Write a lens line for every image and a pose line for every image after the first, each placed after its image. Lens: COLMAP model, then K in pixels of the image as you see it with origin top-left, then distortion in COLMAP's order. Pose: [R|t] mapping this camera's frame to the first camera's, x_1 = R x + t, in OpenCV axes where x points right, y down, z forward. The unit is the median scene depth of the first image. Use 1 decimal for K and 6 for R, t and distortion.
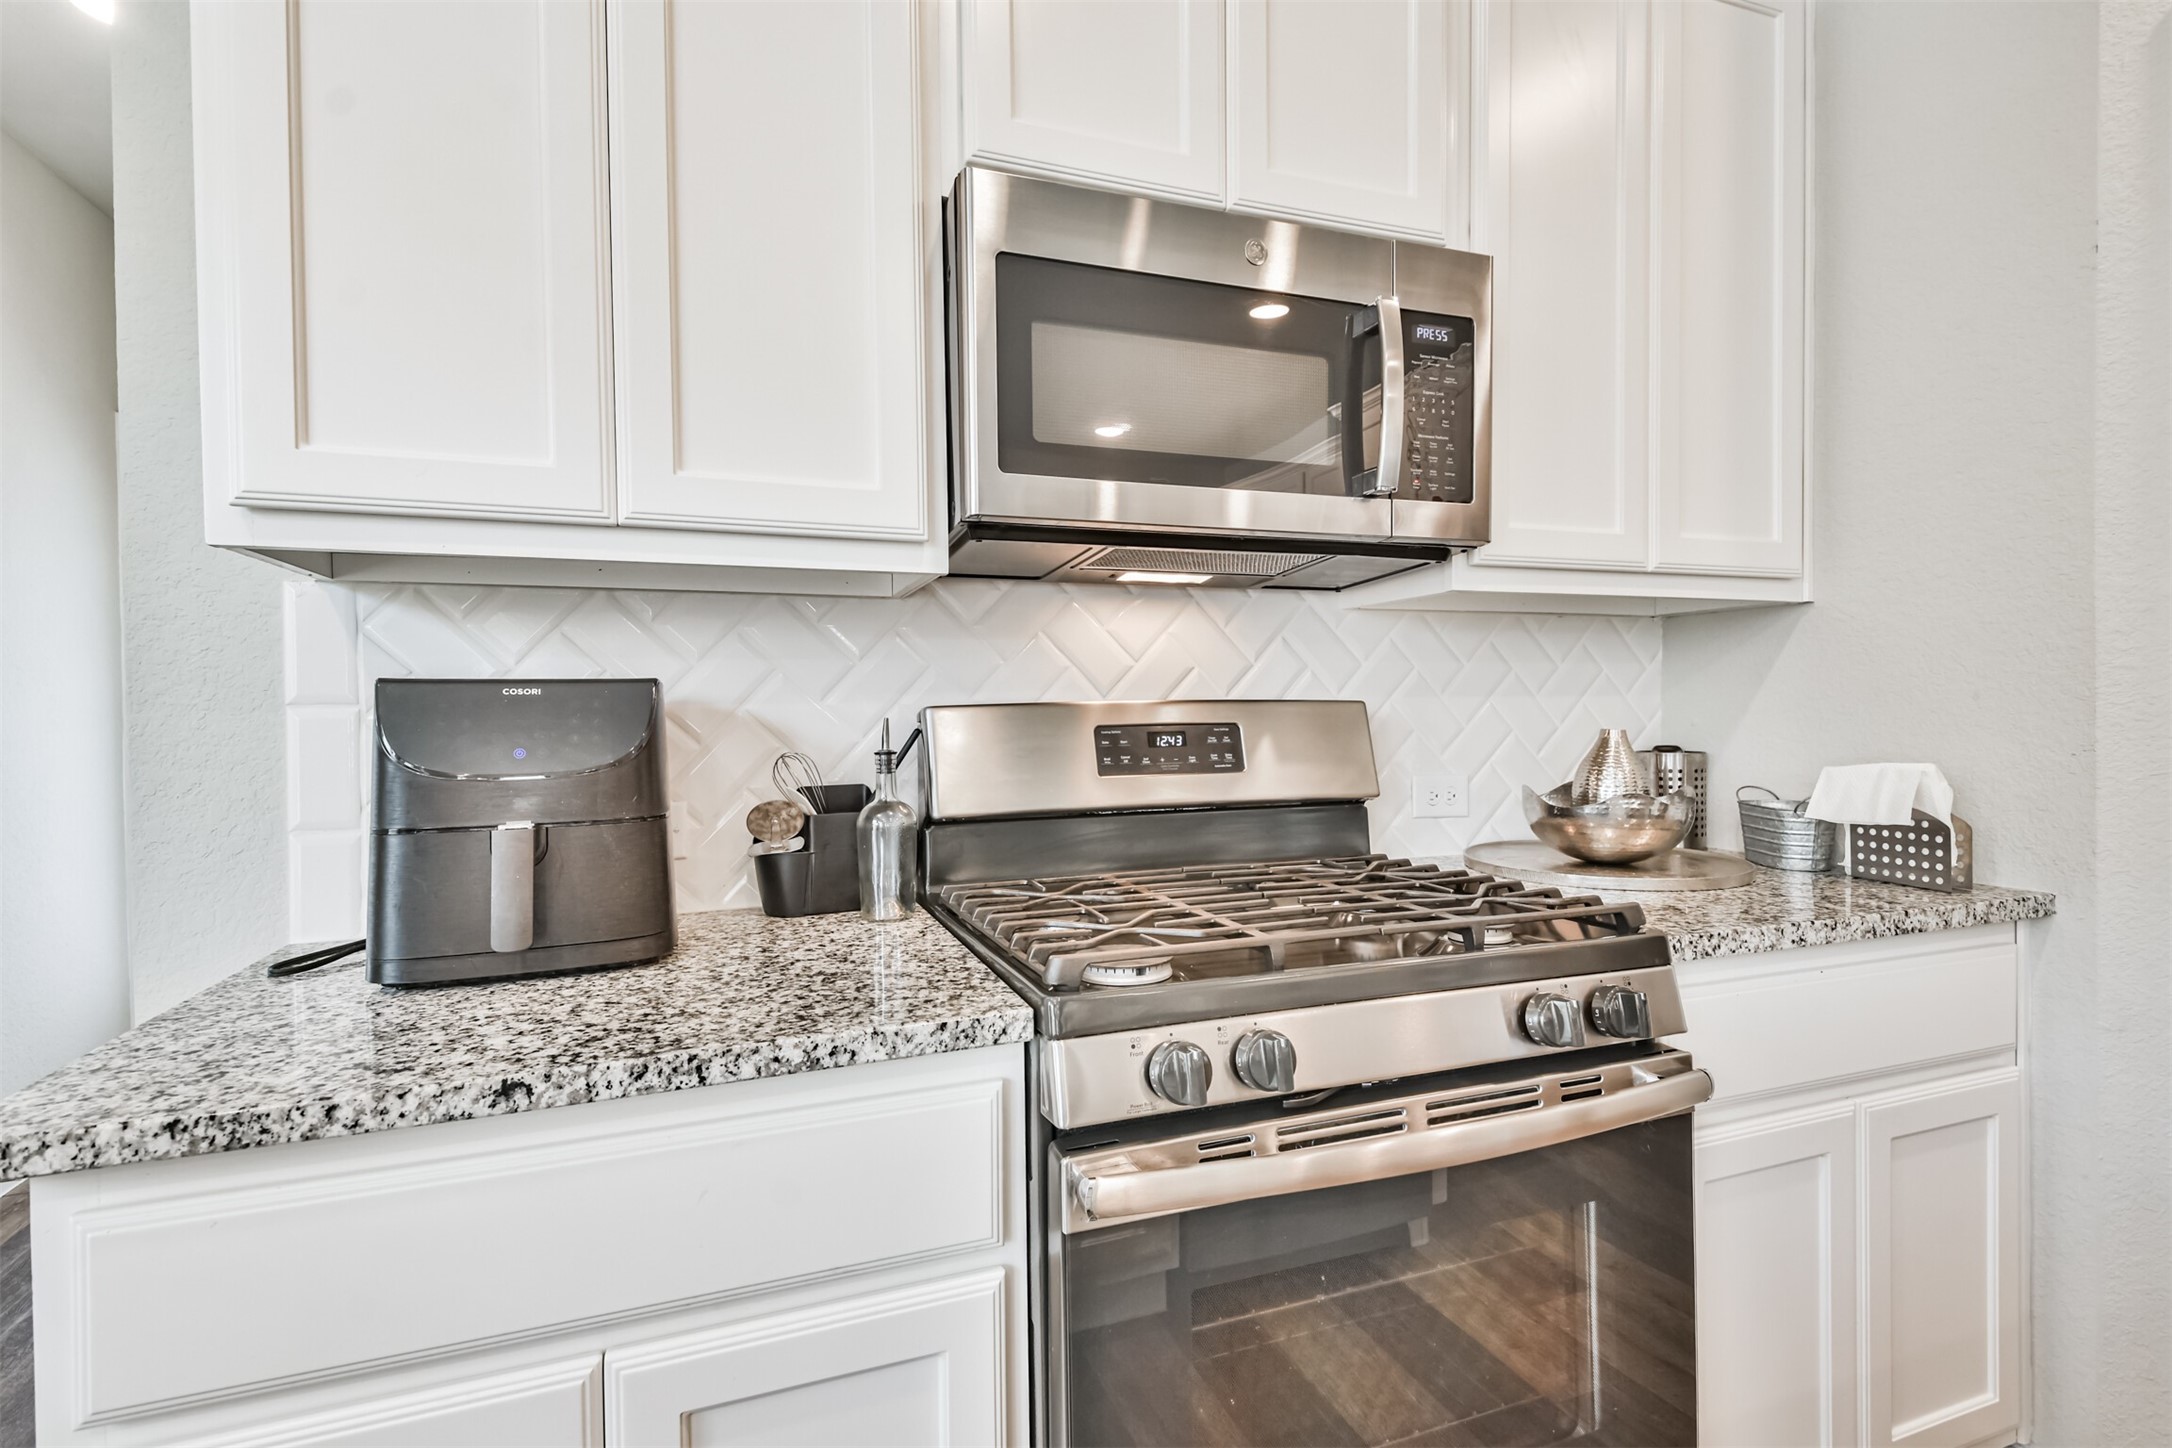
lens RADIAL K [[1032.4, 0, 1088.6], [0, 1032.4, 725.2], [0, 0, 1]] dist [0.029403, 0.000258]
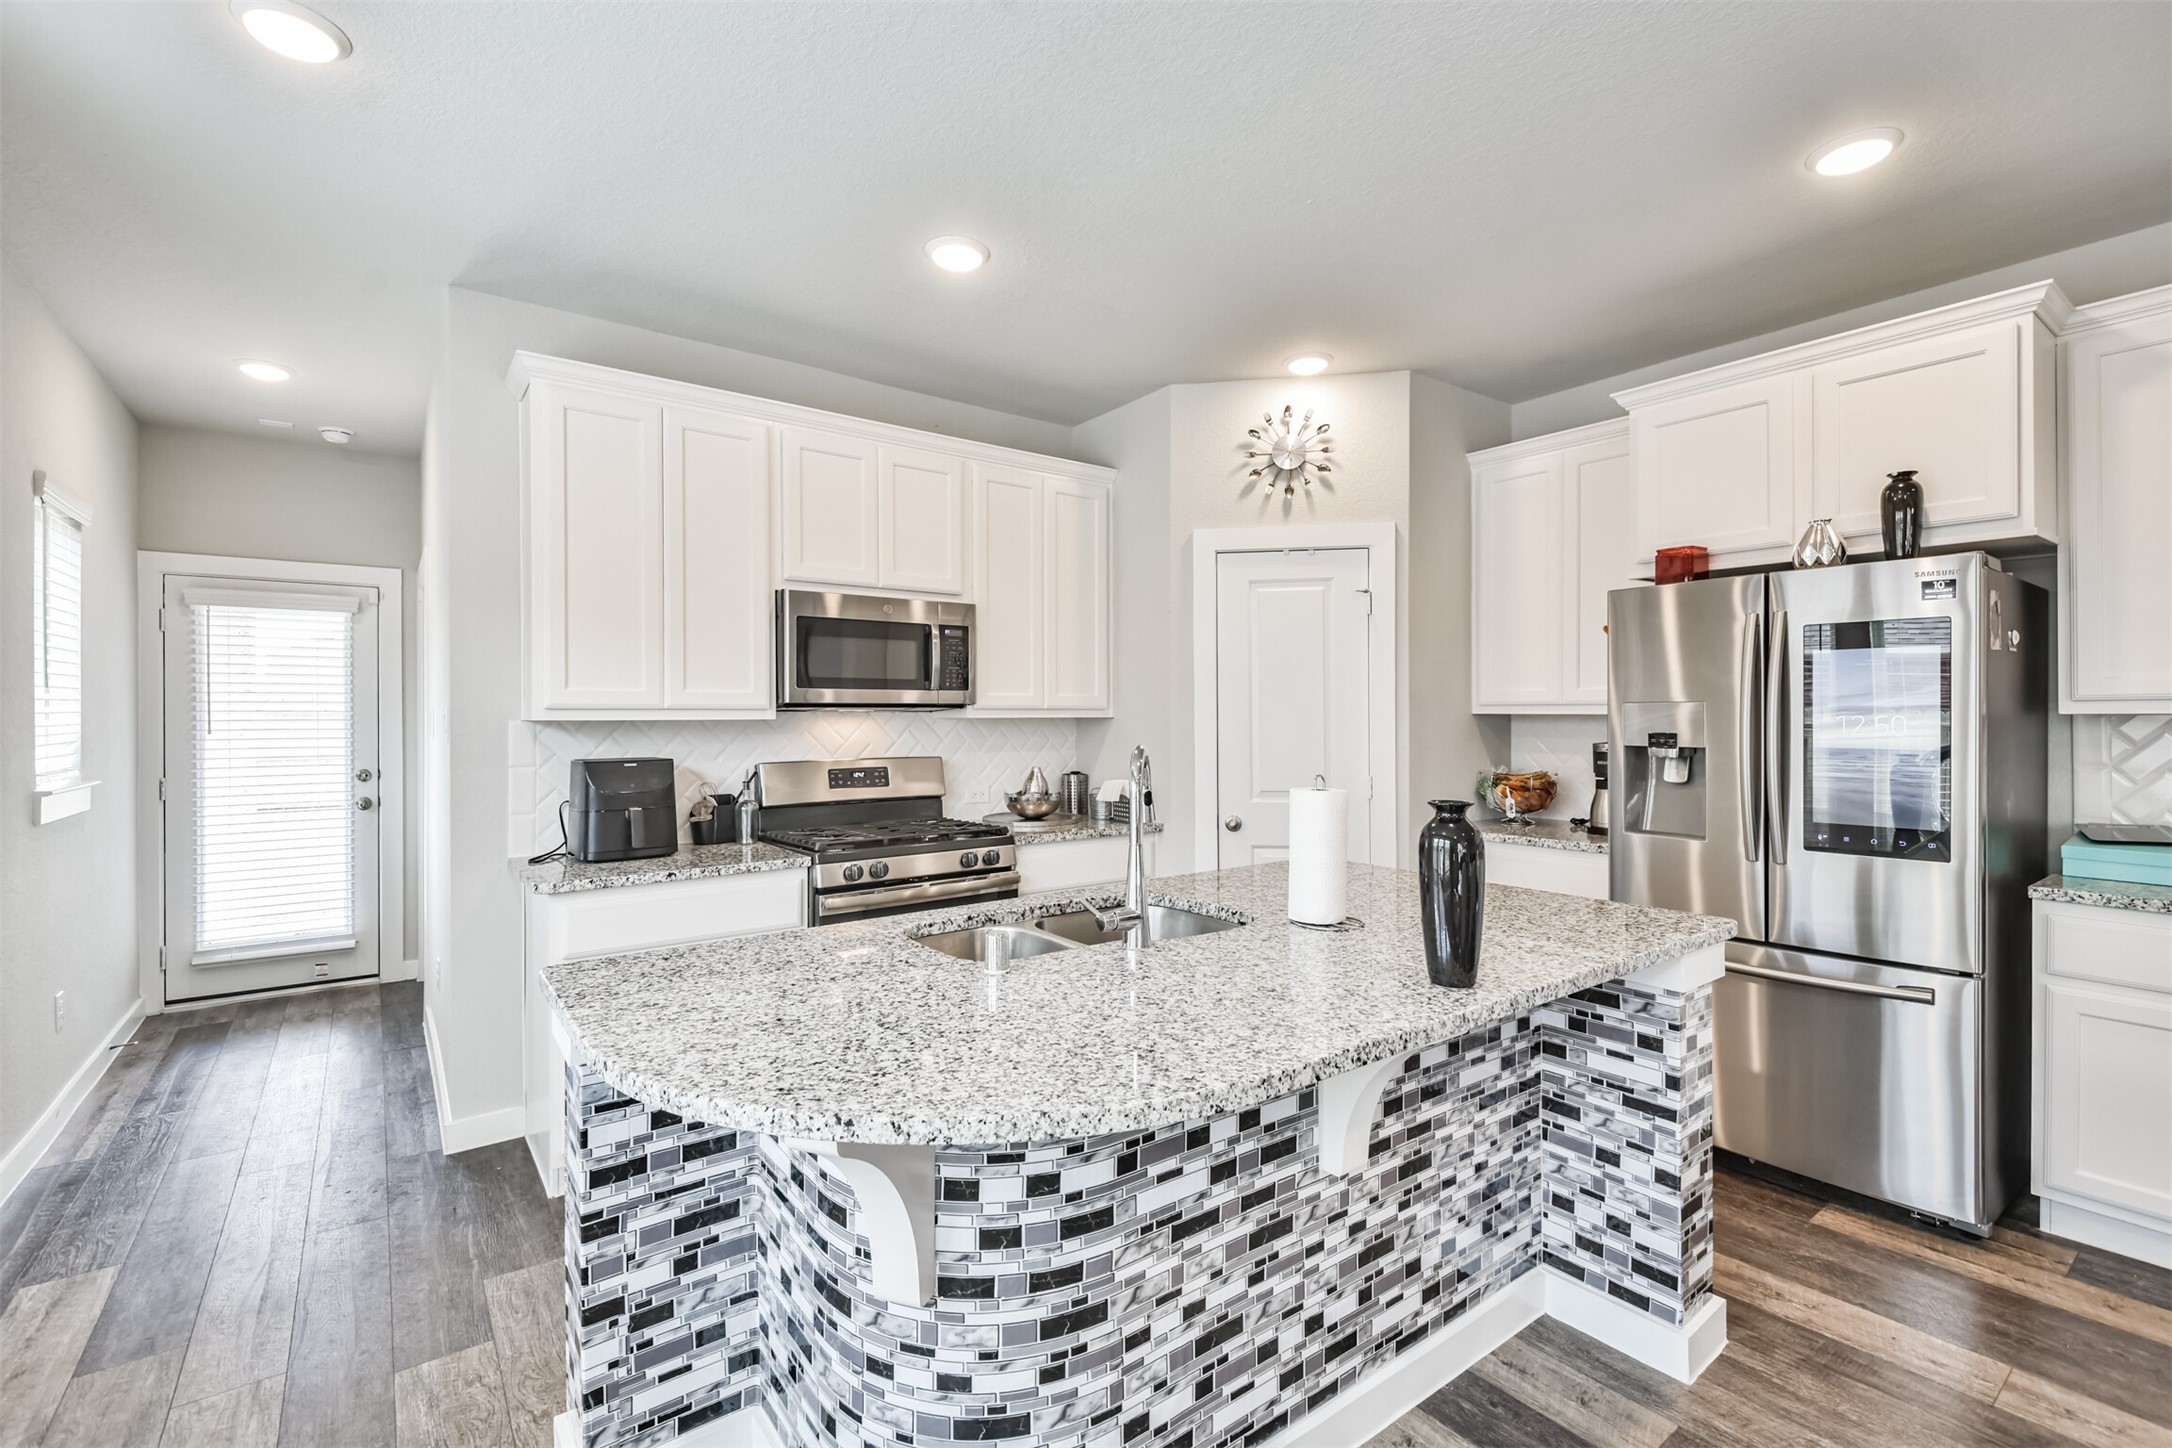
lens RADIAL K [[943.8, 0, 1098.4], [0, 943.8, 715.0], [0, 0, 1]] dist [0.028516, -0.015604]
pose [[0.956996, 0.010354, 0.289917, -0.037755], [-0.005835, 0.999848, -0.016449, -0.108808], [-0.290043, 0.014050, 0.956910, -1.566332]]
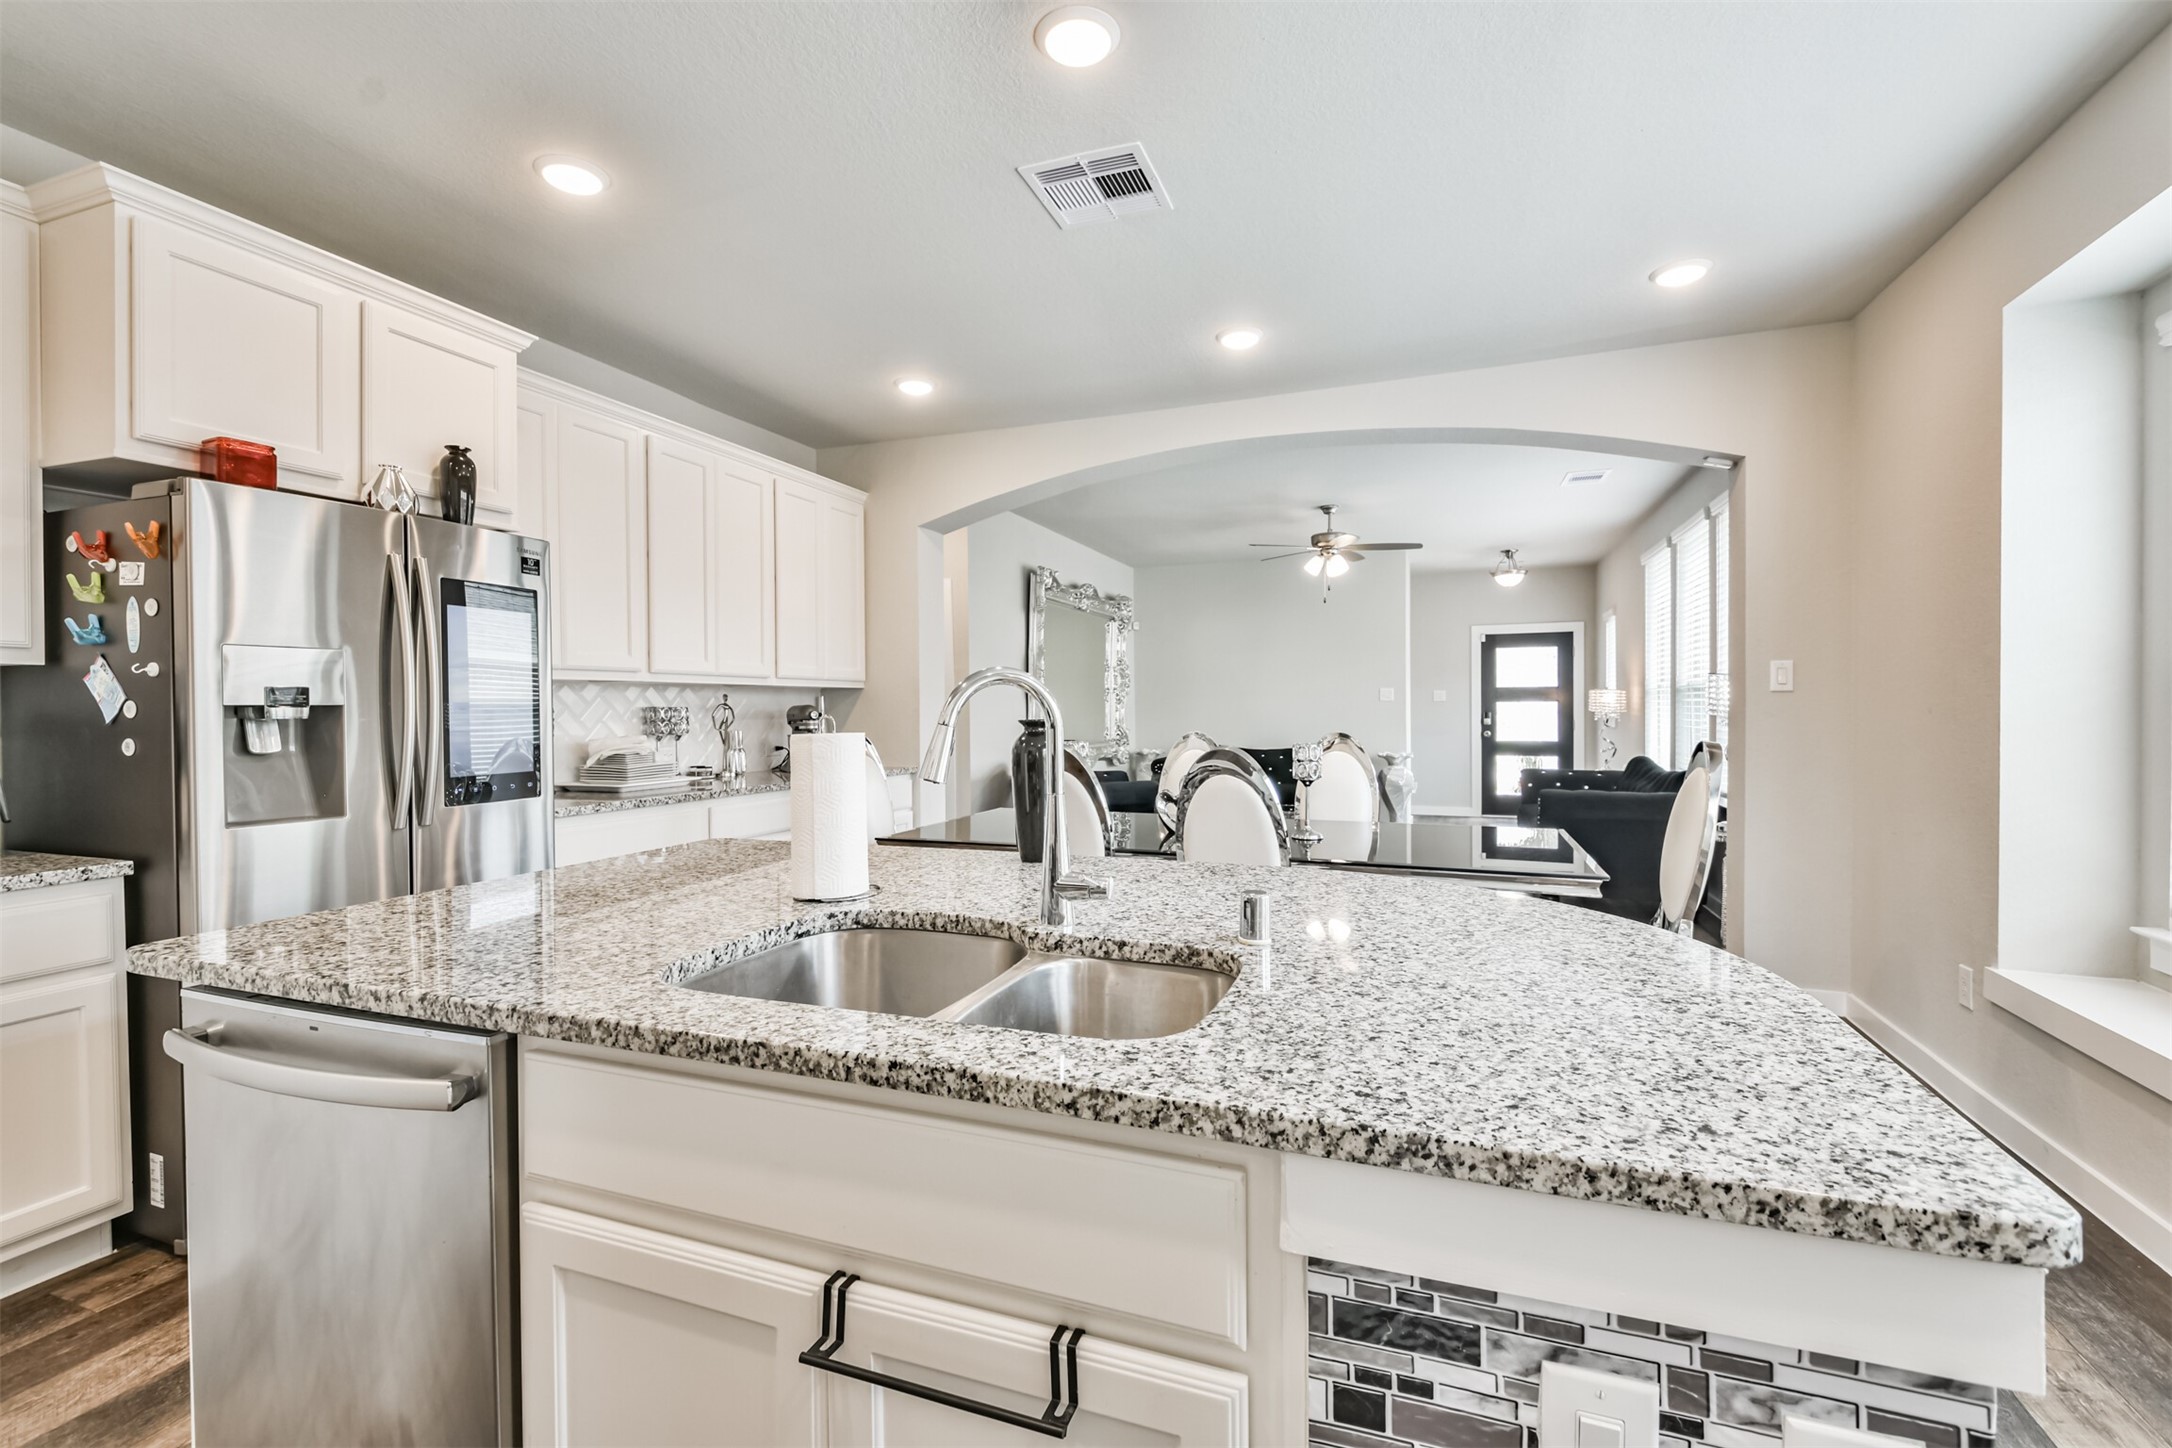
lens RADIAL K [[943.8, 0, 1088.8], [0, 943.8, 714.3], [0, 0, 1]] dist [0.028516, -0.015604]
pose [[-0.756740, 0.013537, 0.653575, -0.301503], [0.026246, 0.999609, 0.009684, -0.046556], [-0.653188, 0.024482, -0.756800, 0.392264]]
